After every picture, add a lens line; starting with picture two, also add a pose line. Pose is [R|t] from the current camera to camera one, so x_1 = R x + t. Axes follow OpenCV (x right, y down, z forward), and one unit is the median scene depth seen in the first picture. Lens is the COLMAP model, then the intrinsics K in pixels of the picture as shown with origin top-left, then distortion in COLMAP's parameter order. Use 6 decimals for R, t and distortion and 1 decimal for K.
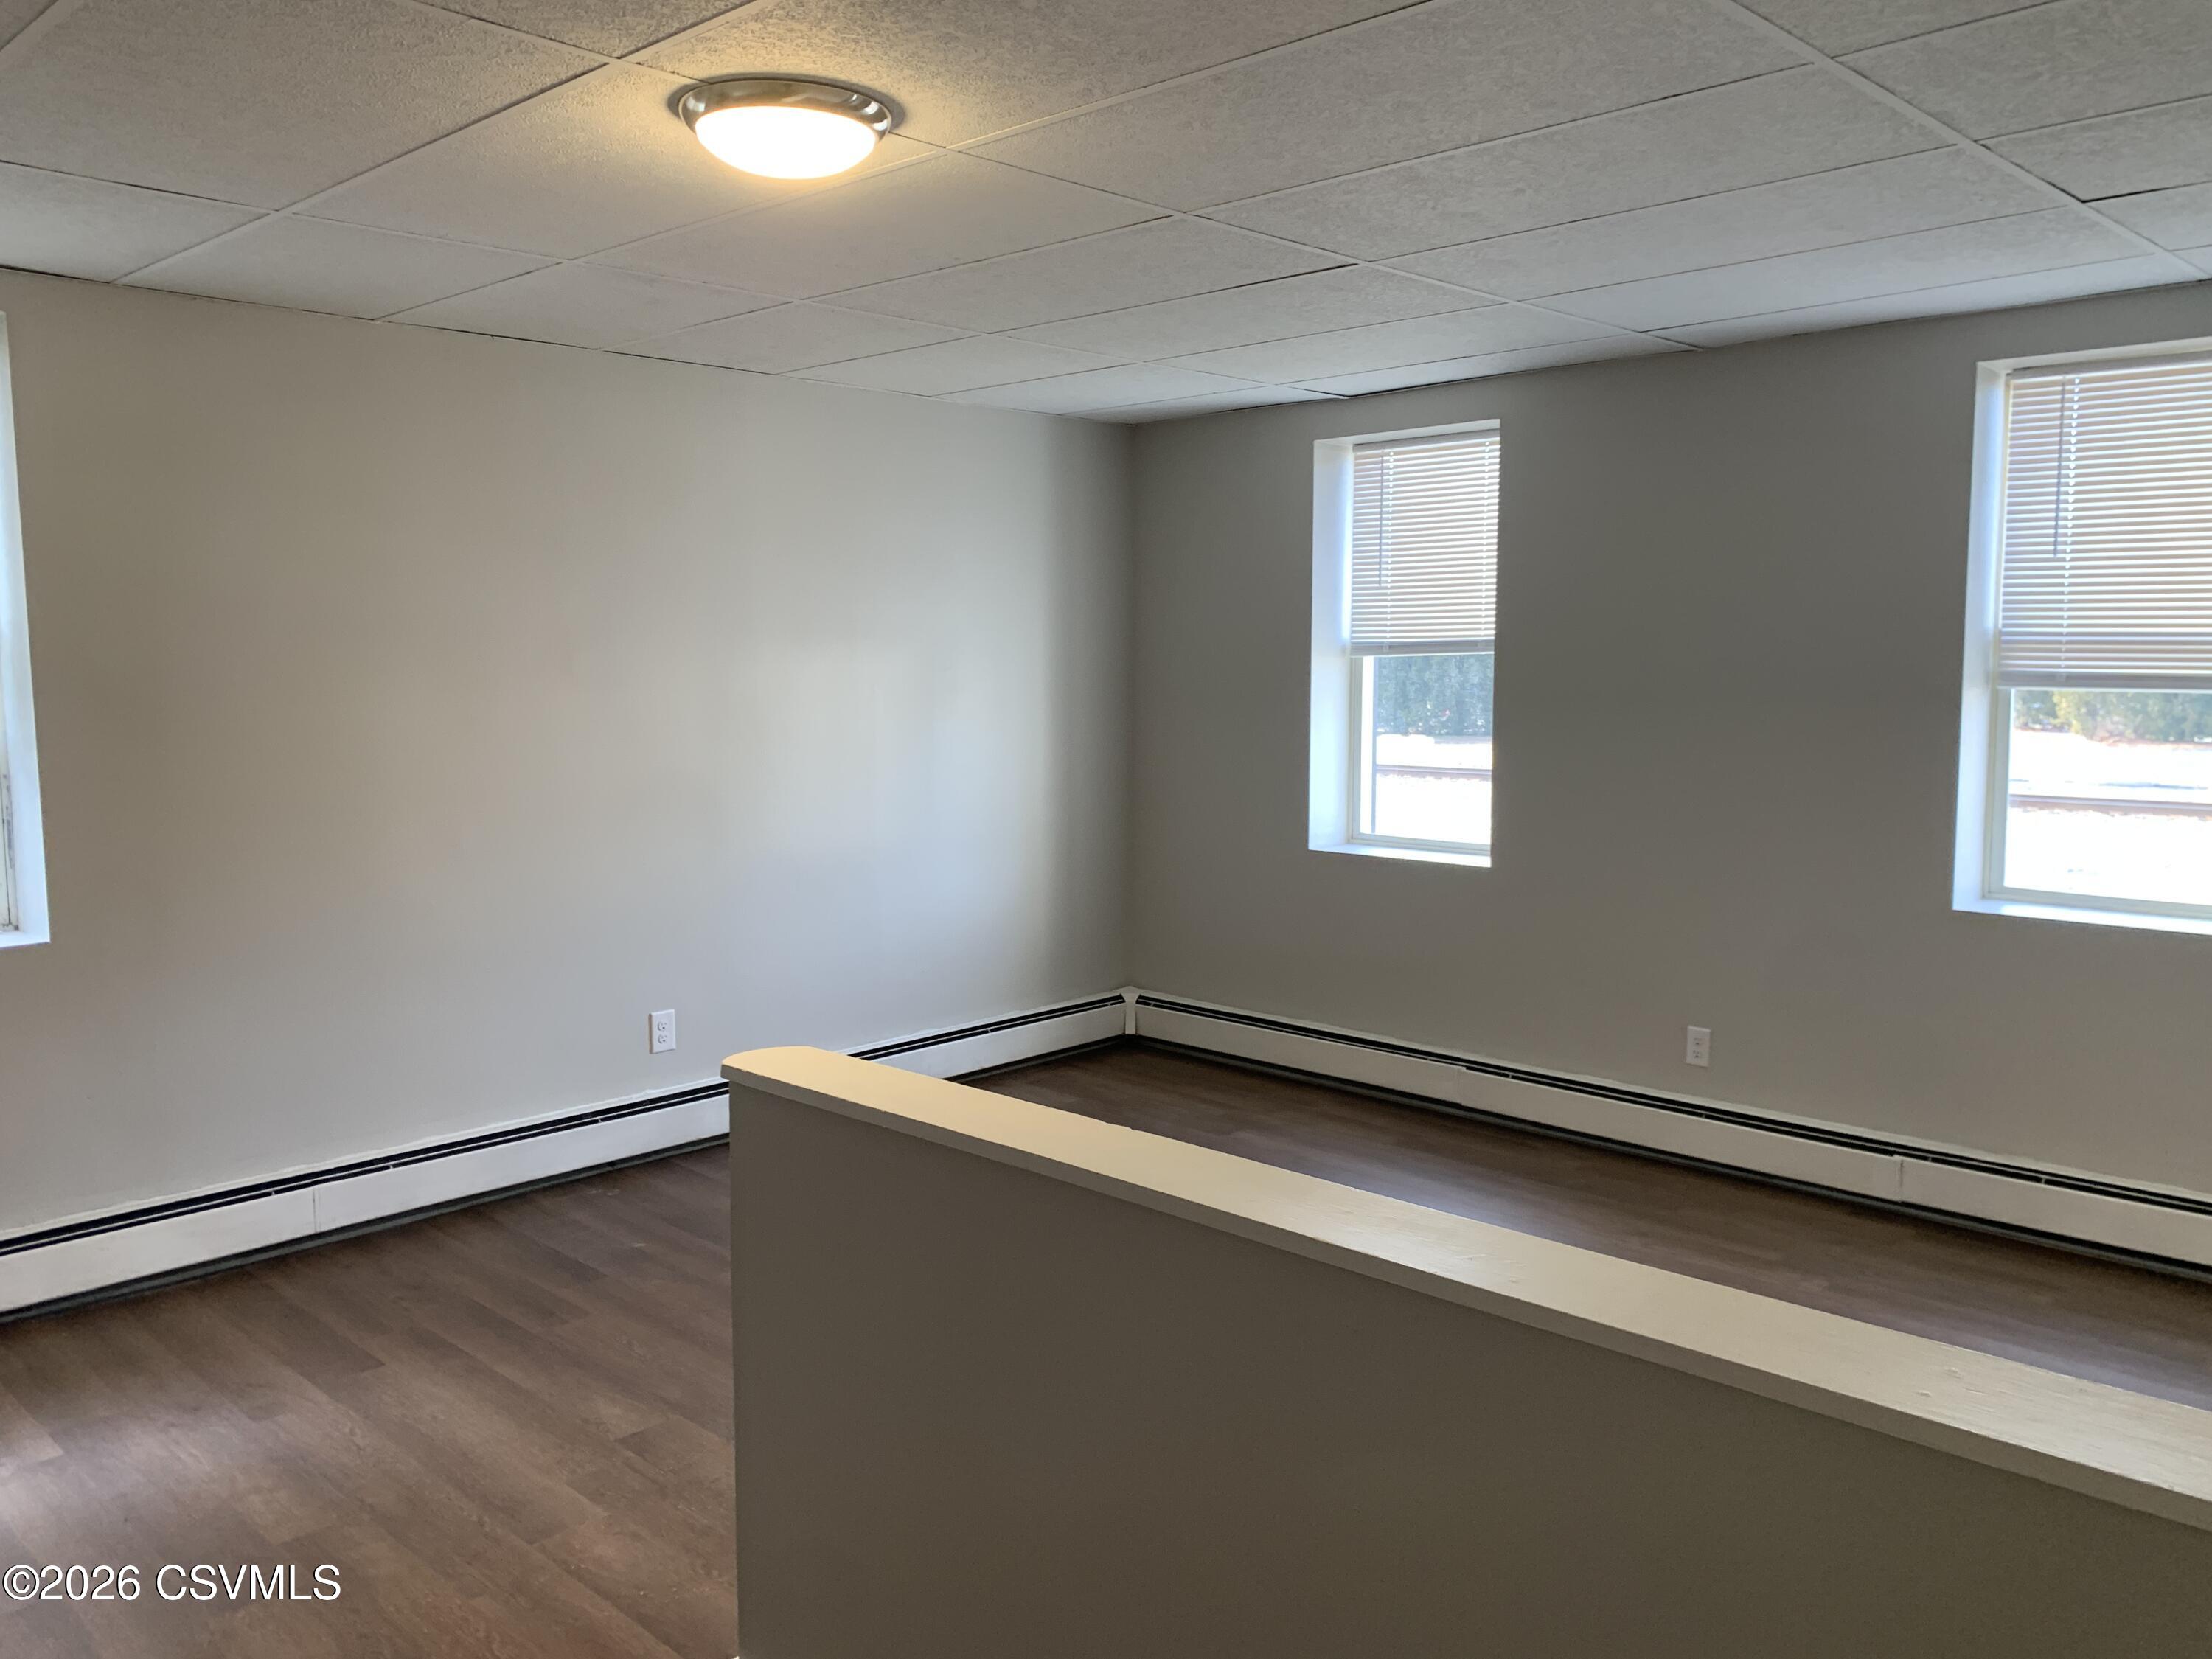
lens RADIAL K [[1677.4, 0, 1090.1], [0, 1677.4, 839.4], [0, 0, 1]] dist [0.047813, -0.063832]
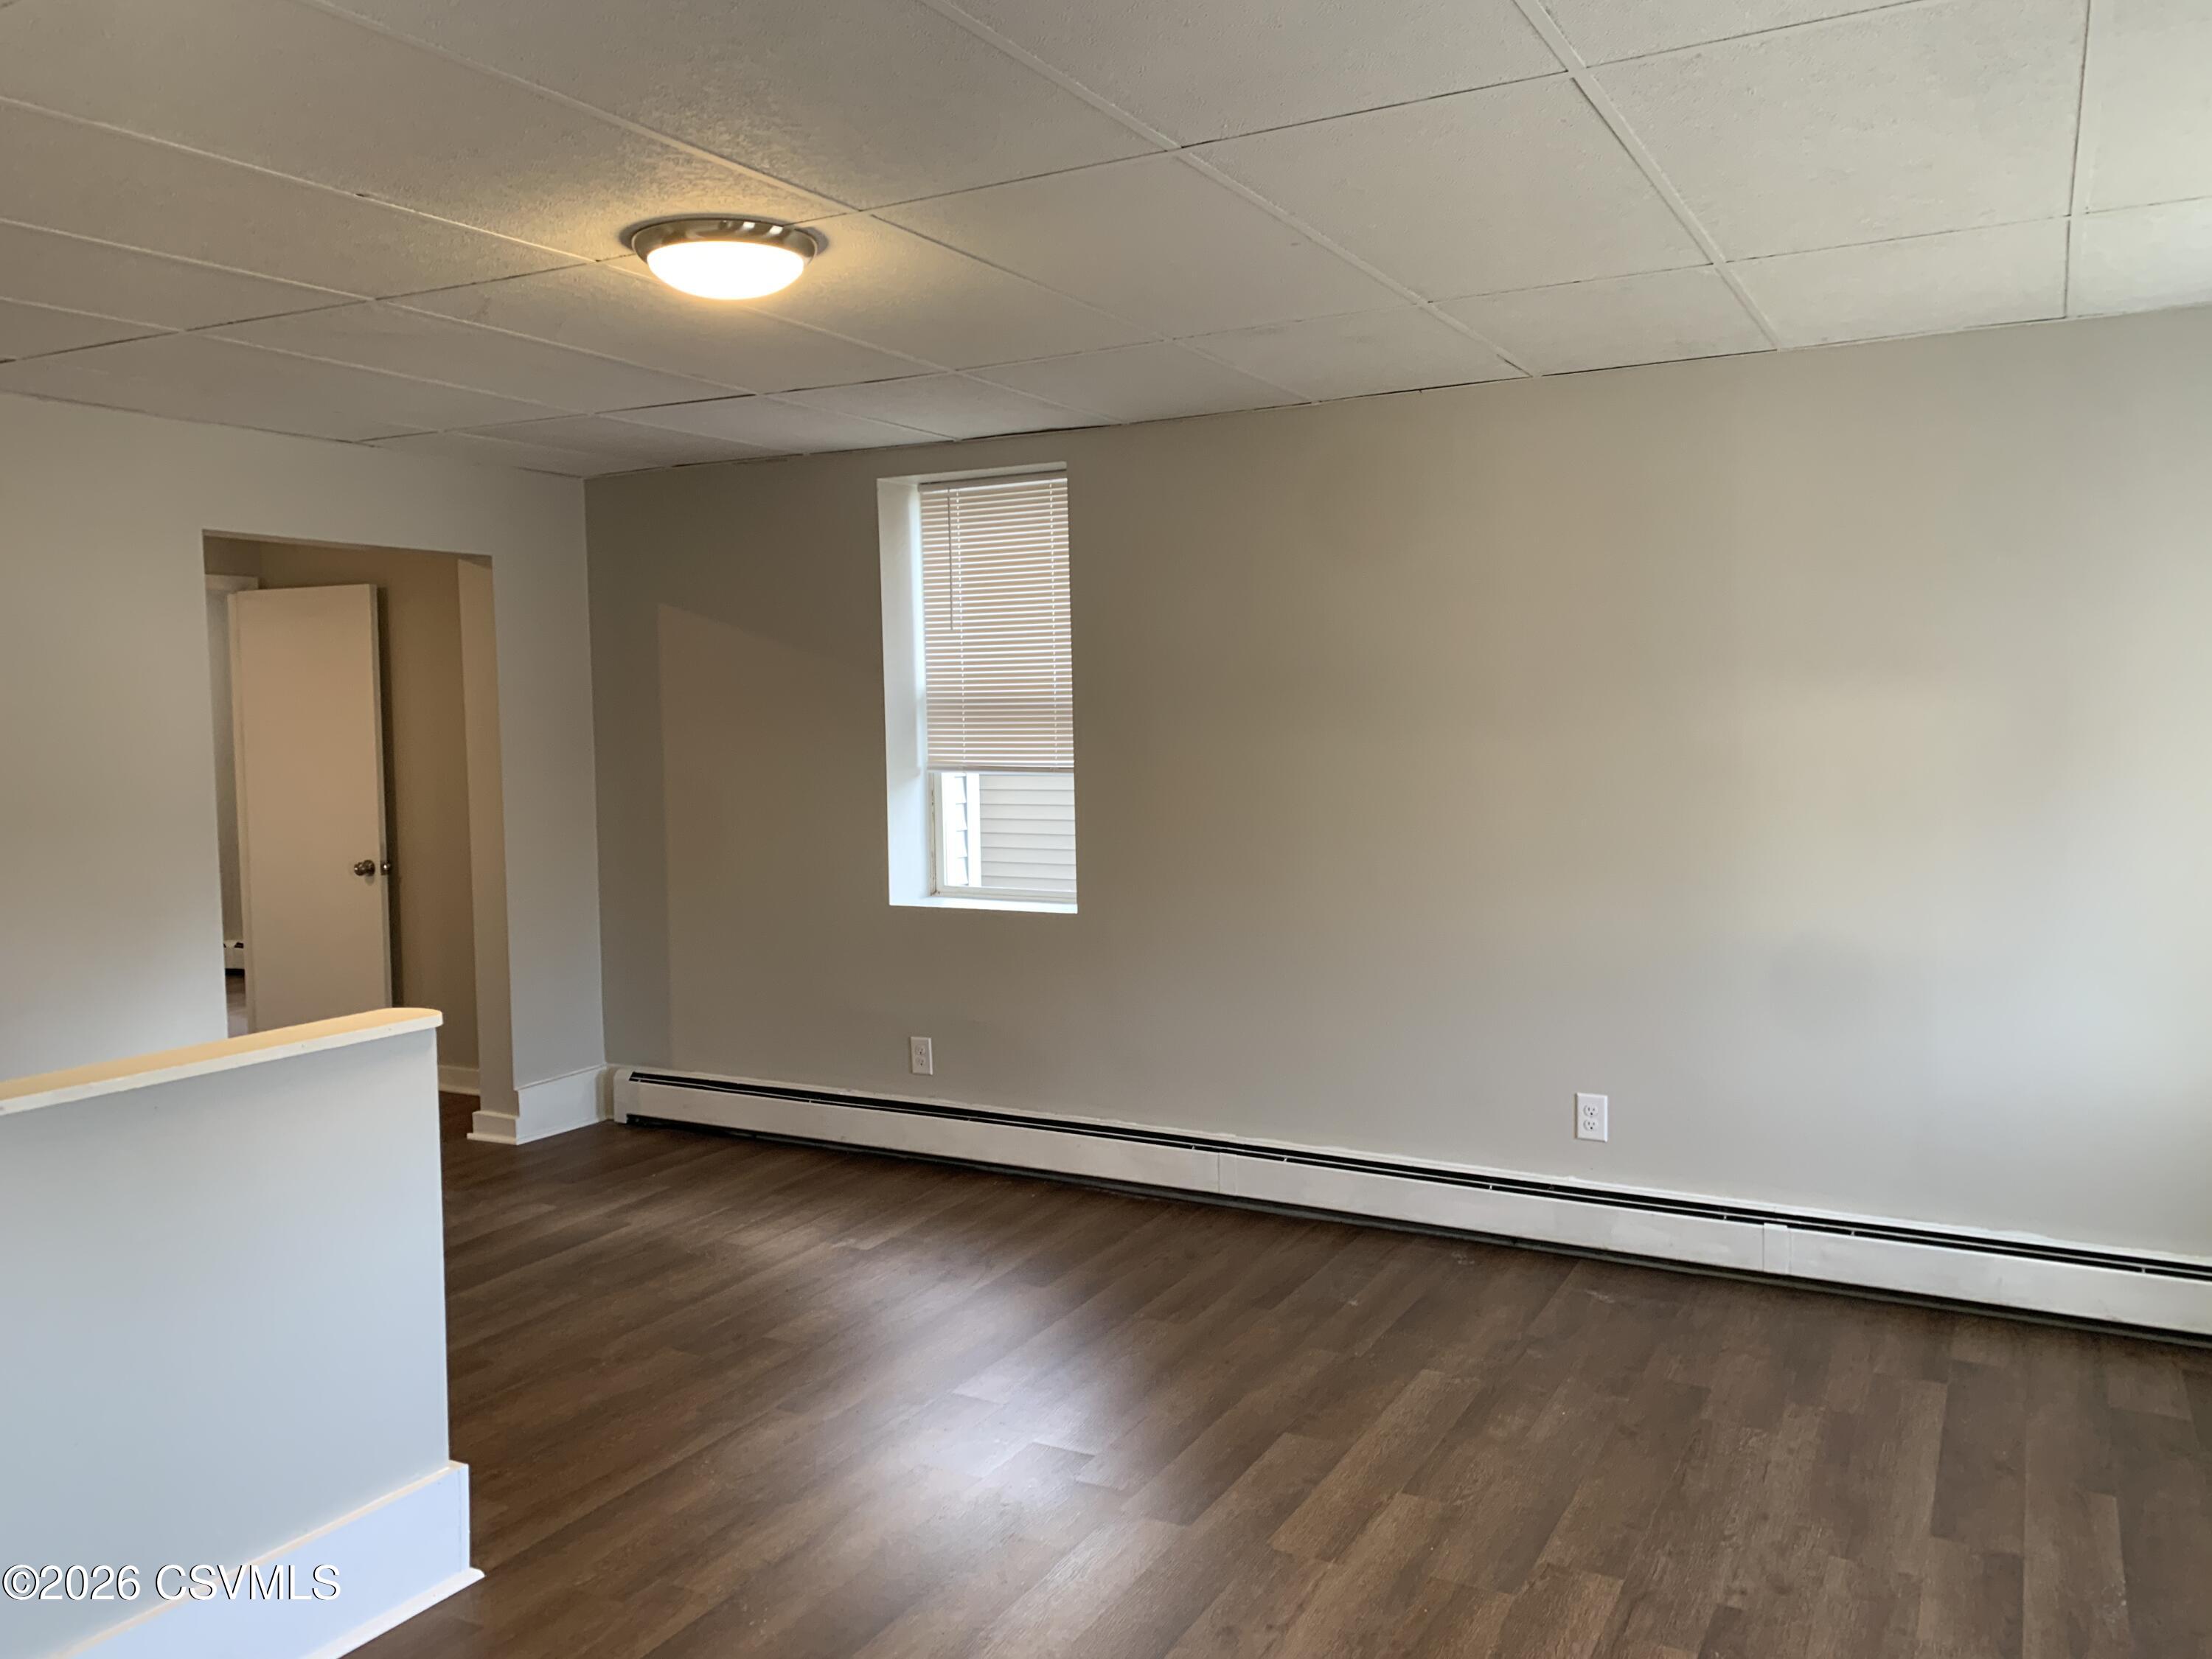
lens RADIAL K [[1698.3, 0, 1075.5], [0, 1698.3, 822.7], [0, 0, 1]] dist [0.004205, 0.001280]
pose [[0.246142, 0.071811, -0.966570, 0.624262], [-0.089490, 0.994675, 0.051110, -0.073320], [0.965094, 0.073918, 0.251258, 0.571302]]
